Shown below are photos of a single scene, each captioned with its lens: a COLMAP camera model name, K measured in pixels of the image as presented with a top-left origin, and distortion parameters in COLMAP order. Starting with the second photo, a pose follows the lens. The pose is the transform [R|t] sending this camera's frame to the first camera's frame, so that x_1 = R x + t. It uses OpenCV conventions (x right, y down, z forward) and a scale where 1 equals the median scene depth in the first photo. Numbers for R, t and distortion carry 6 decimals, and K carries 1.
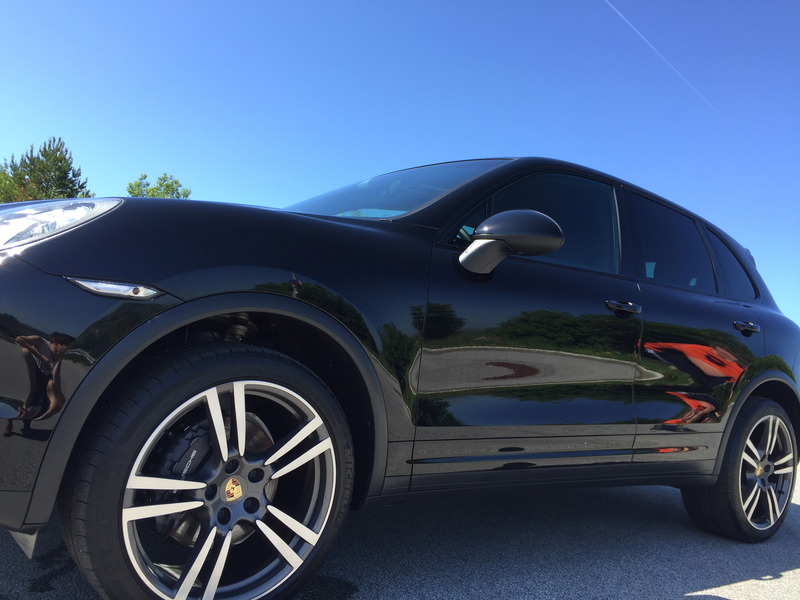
lens RADIAL K [[691.3, 0, 404.1], [0, 691.3, 300.5], [0, 0, 1]] dist [0.086089, -0.106374]
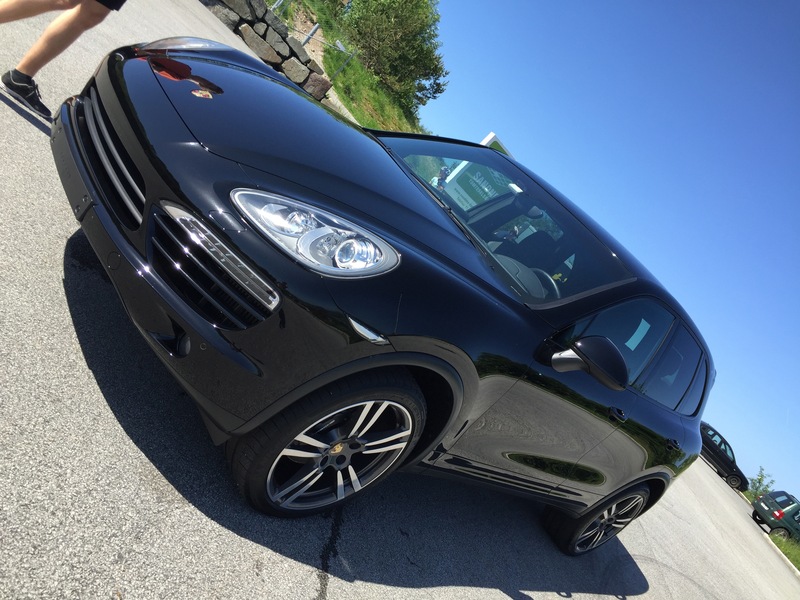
lens RADIAL K [[691.3, 0, 404.1], [0, 691.3, 300.5], [0, 0, 1]] dist [0.086089, -0.106374]
pose [[0.808168, 0.556334, 0.193280, -0.542565], [-0.588922, 0.760080, 0.274679, -0.398820], [0.005905, -0.335814, 0.941910, -0.212542]]
